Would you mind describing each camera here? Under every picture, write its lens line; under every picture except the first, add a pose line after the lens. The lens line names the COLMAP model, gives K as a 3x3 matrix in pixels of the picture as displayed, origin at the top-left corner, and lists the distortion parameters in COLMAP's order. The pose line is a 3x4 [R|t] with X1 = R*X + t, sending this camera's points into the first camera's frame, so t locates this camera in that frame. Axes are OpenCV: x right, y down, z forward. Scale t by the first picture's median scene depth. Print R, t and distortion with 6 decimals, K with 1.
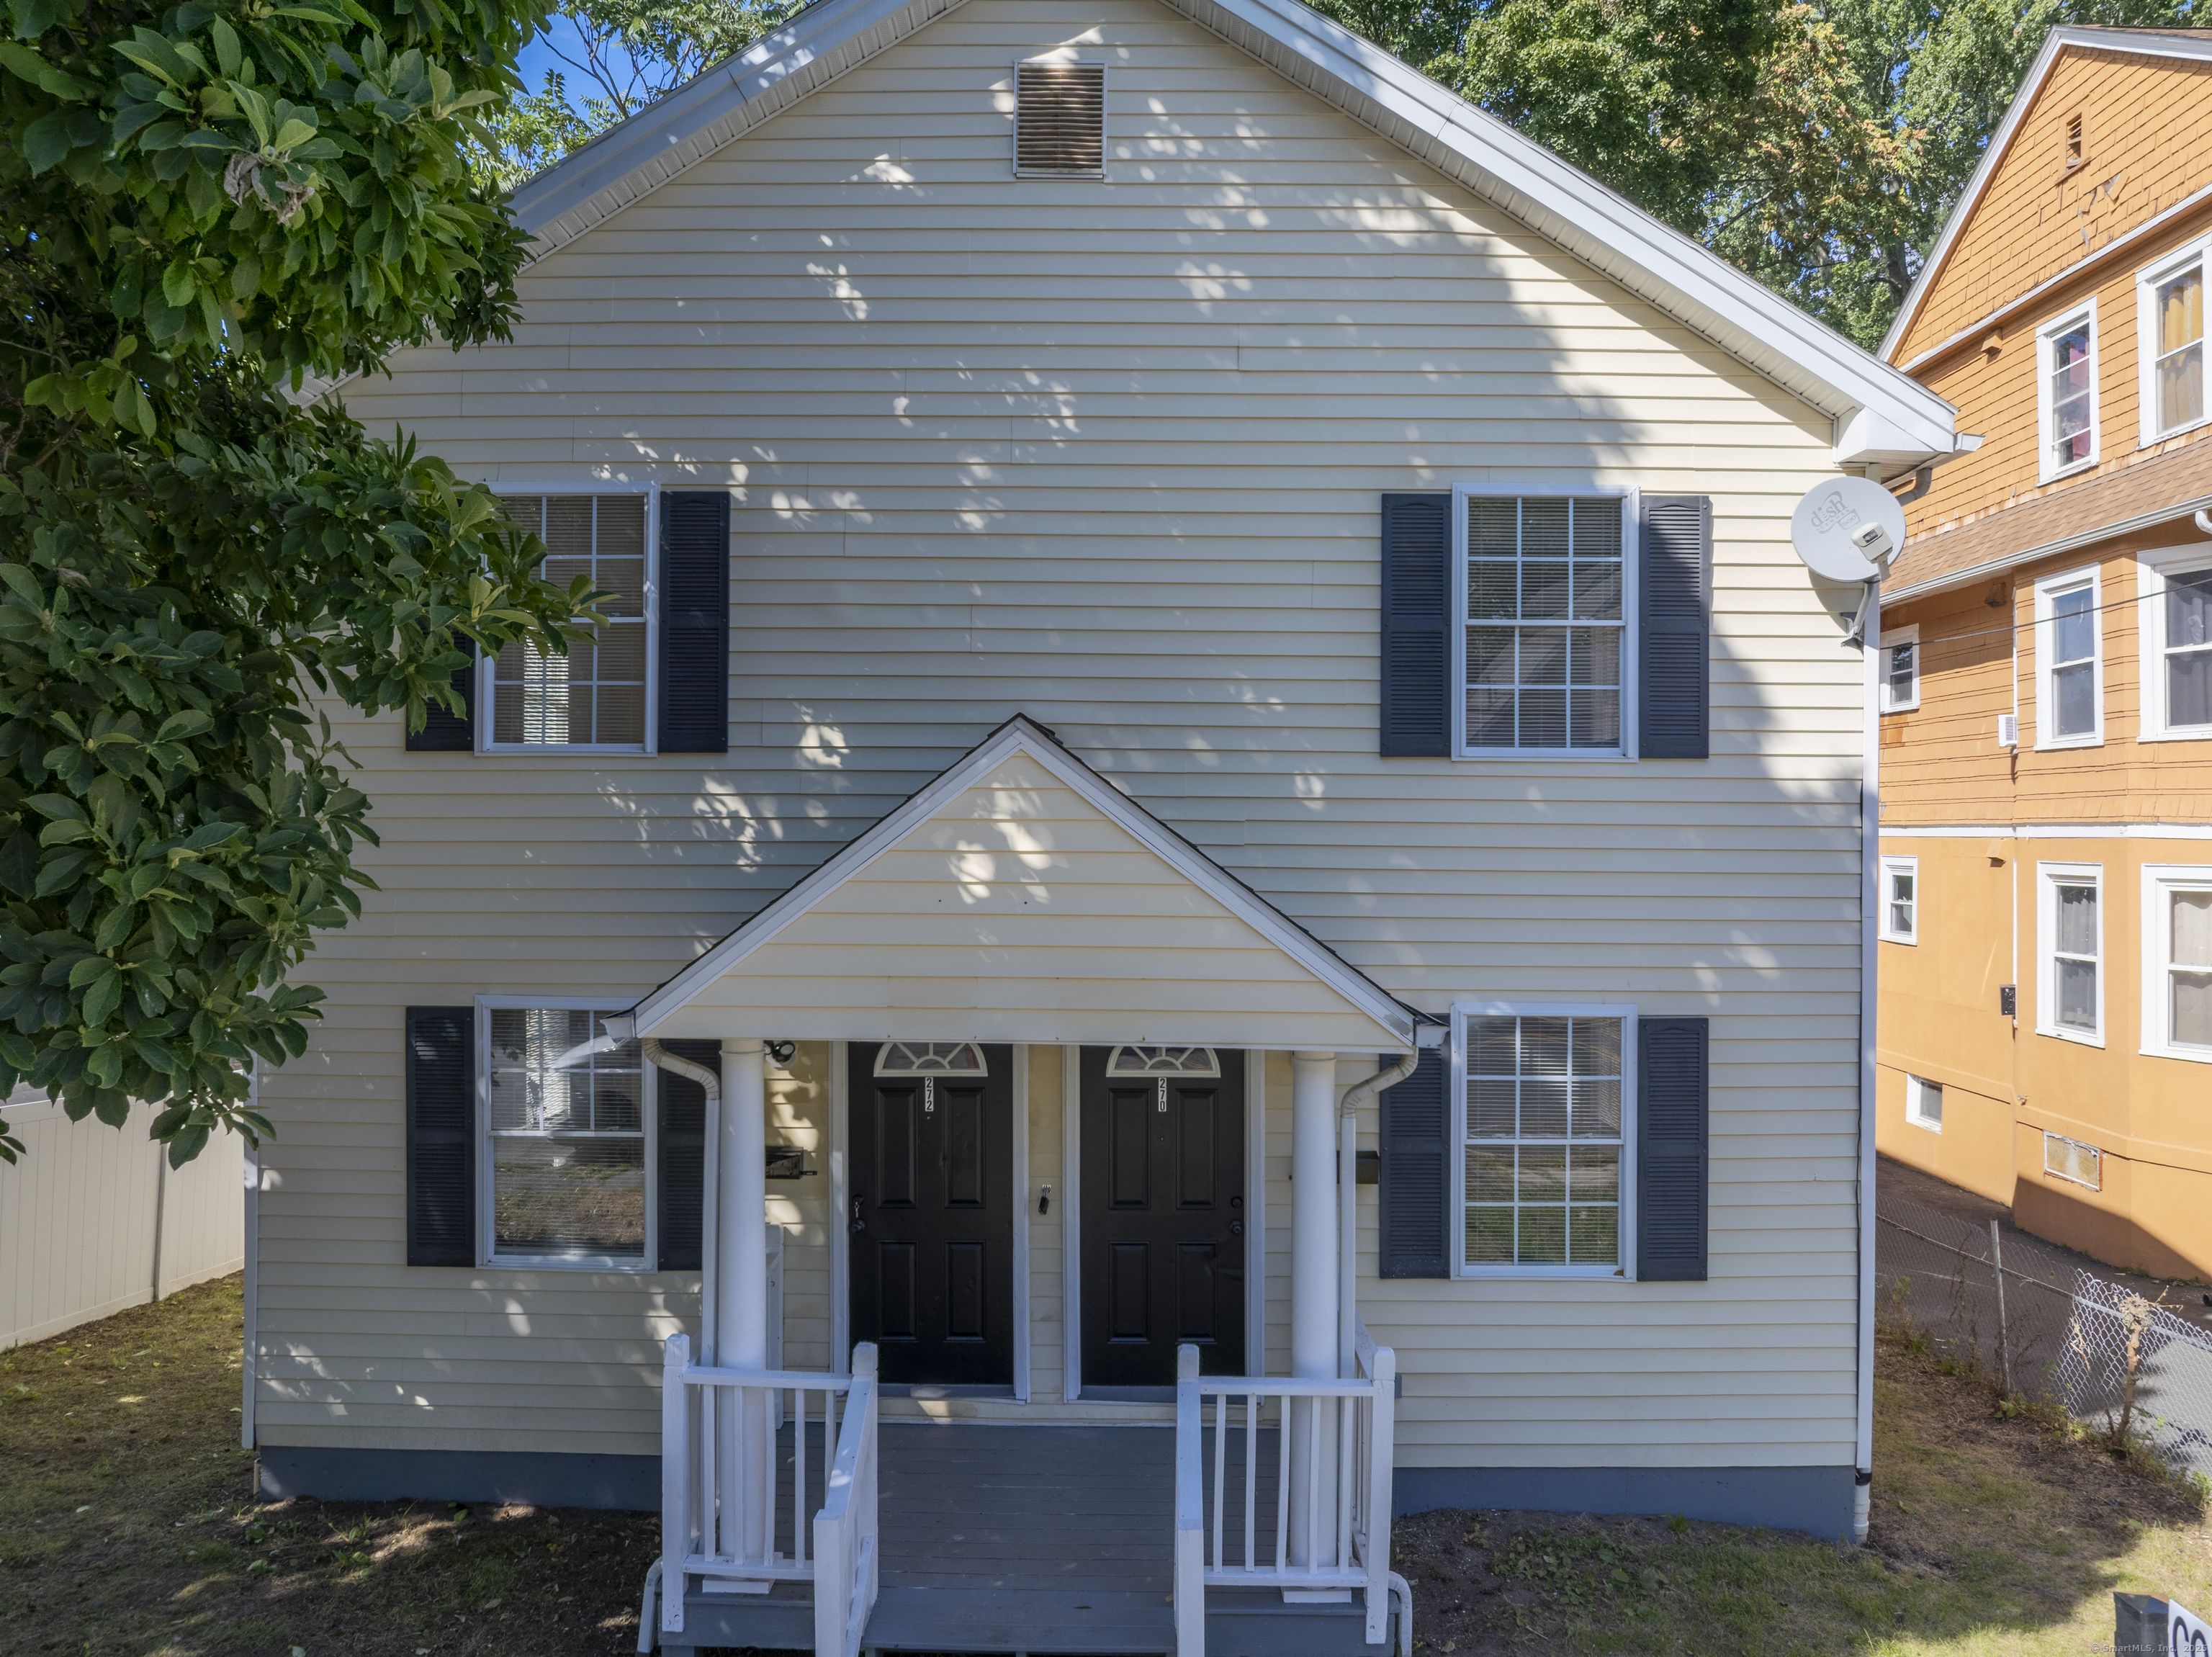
lens RADIAL K [[1529.2, 0, 1106.0], [0, 1529.2, 828.5], [0, 0, 1]] dist [-0.006245, -0.000240]
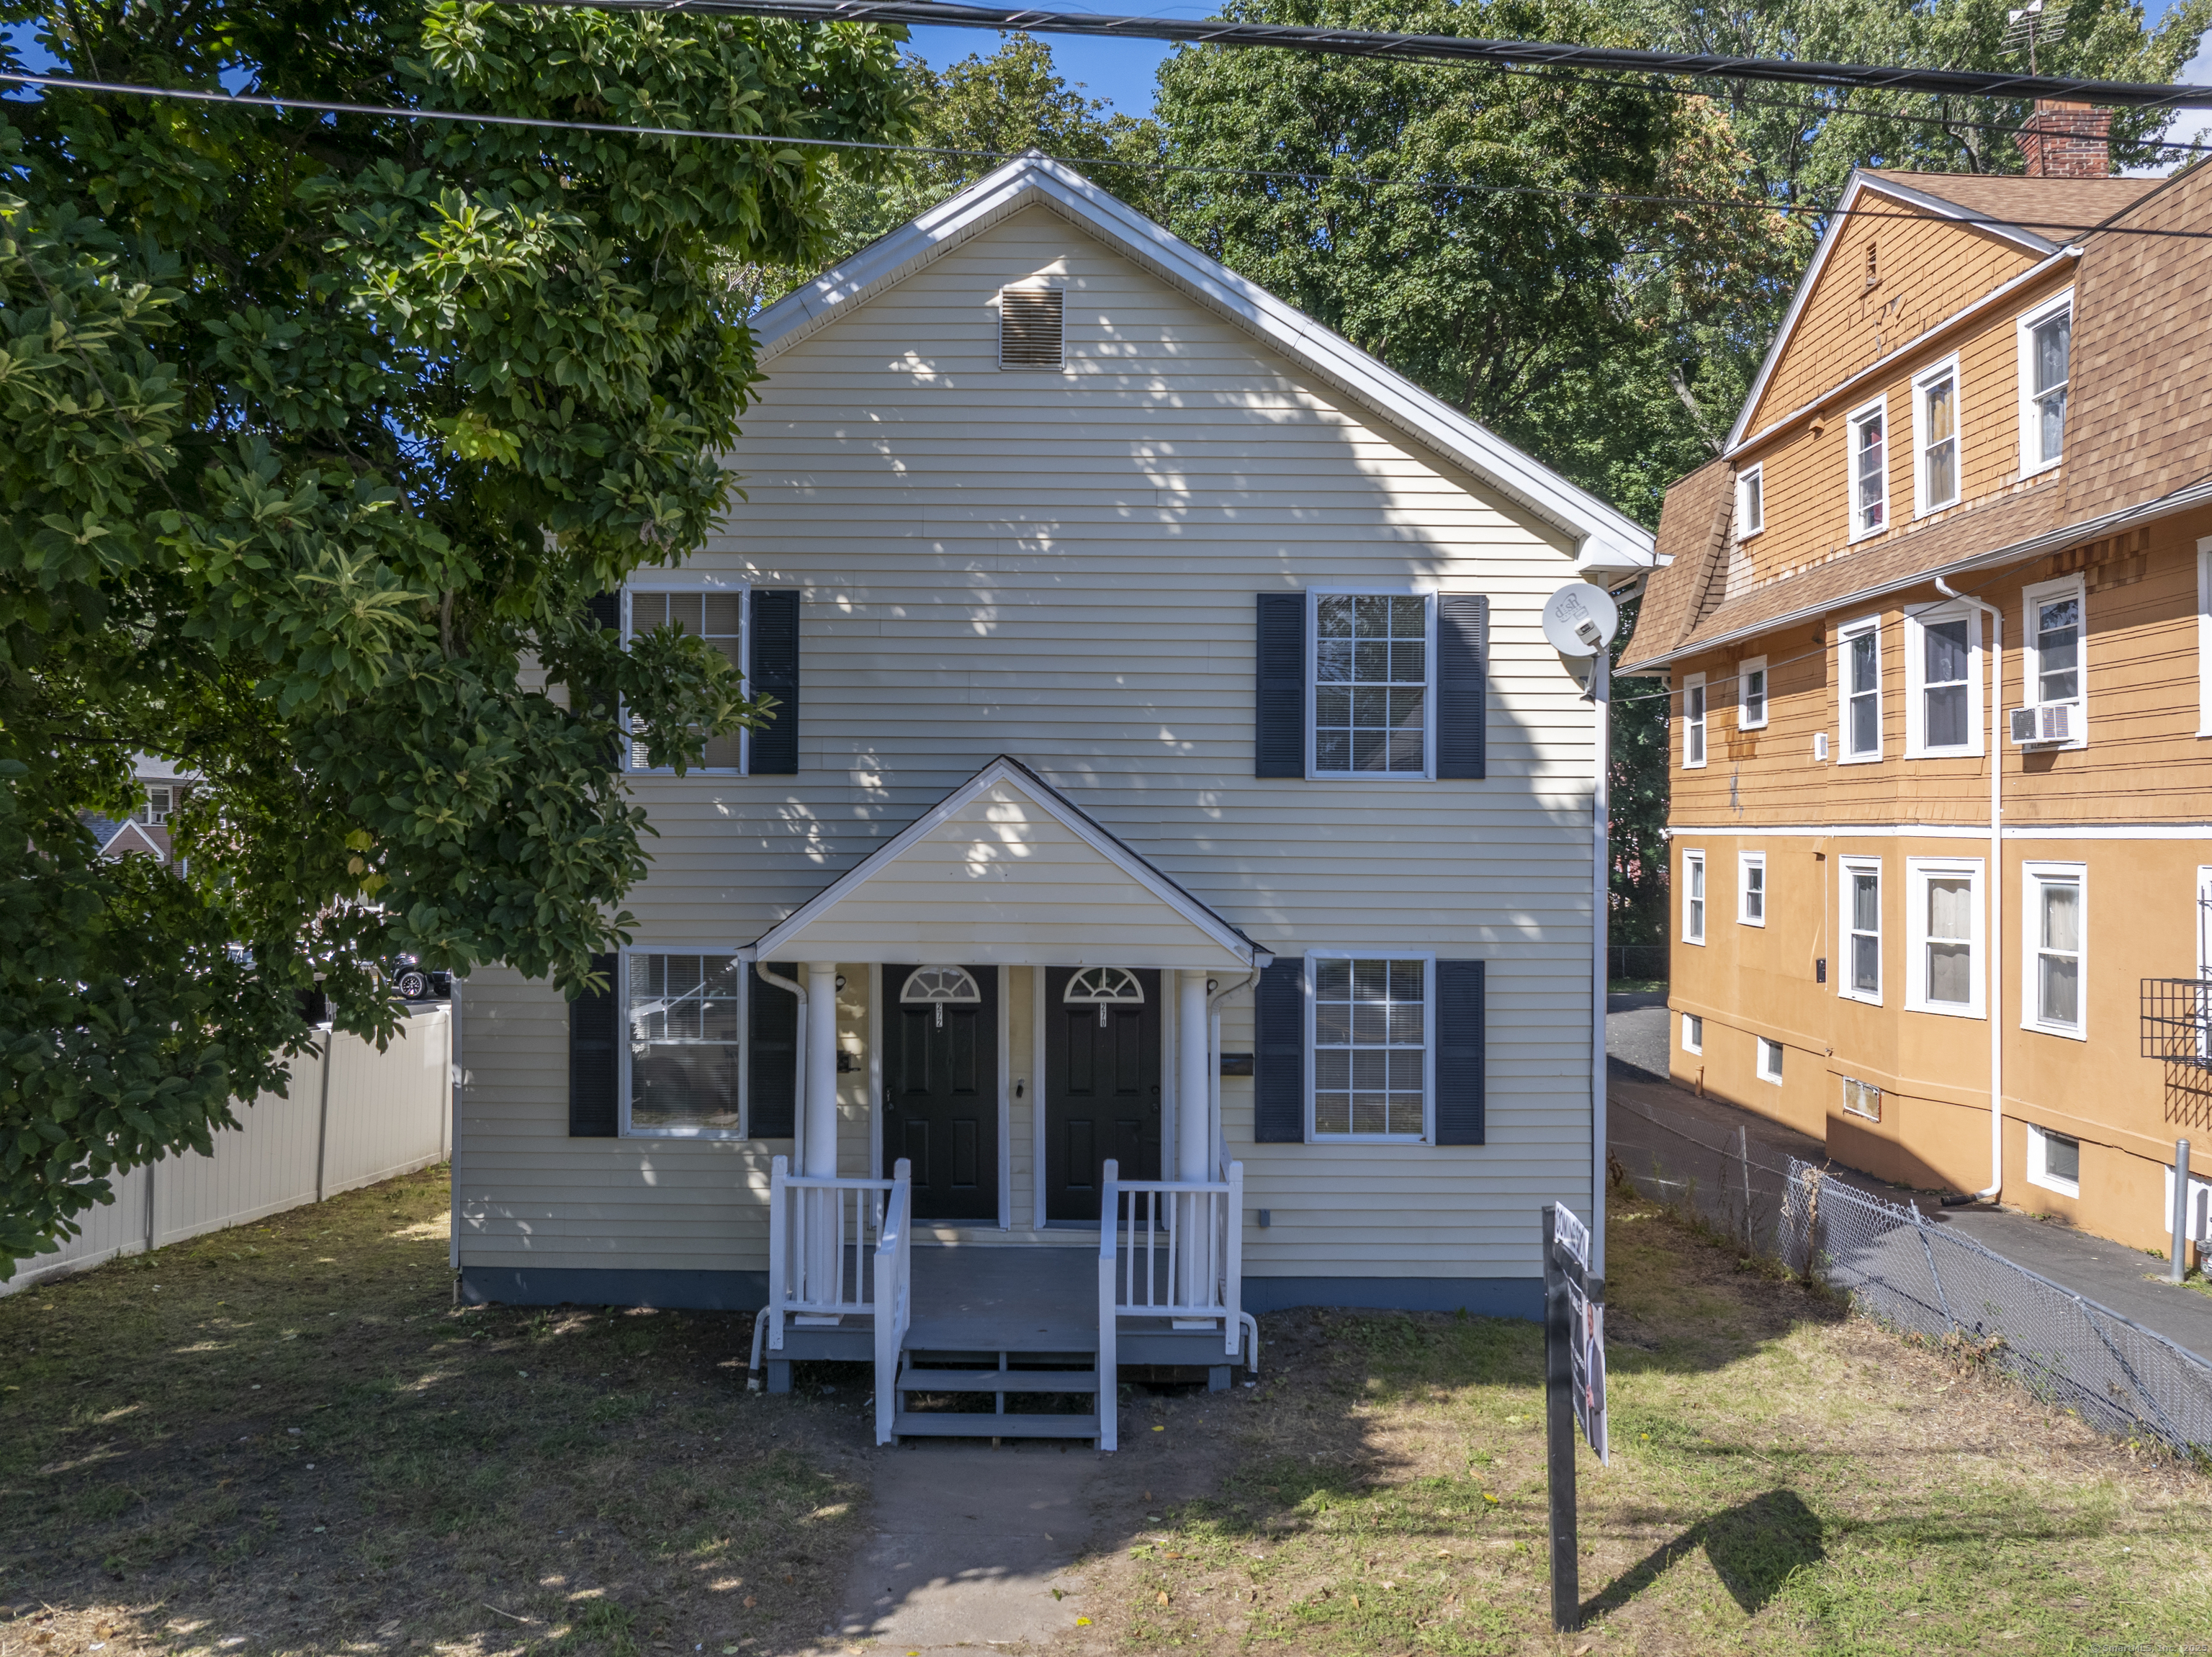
lens RADIAL K [[1572.8, 0, 1106.0], [0, 1572.8, 828.5], [0, 0, 1]] dist [0.002150, -0.000401]
pose [[0.999984, 0.000998, 0.005617, 0.031057], [-0.001002, 0.999999, 0.000668, -0.000372], [-0.005616, -0.000673, 0.999984, -0.465256]]
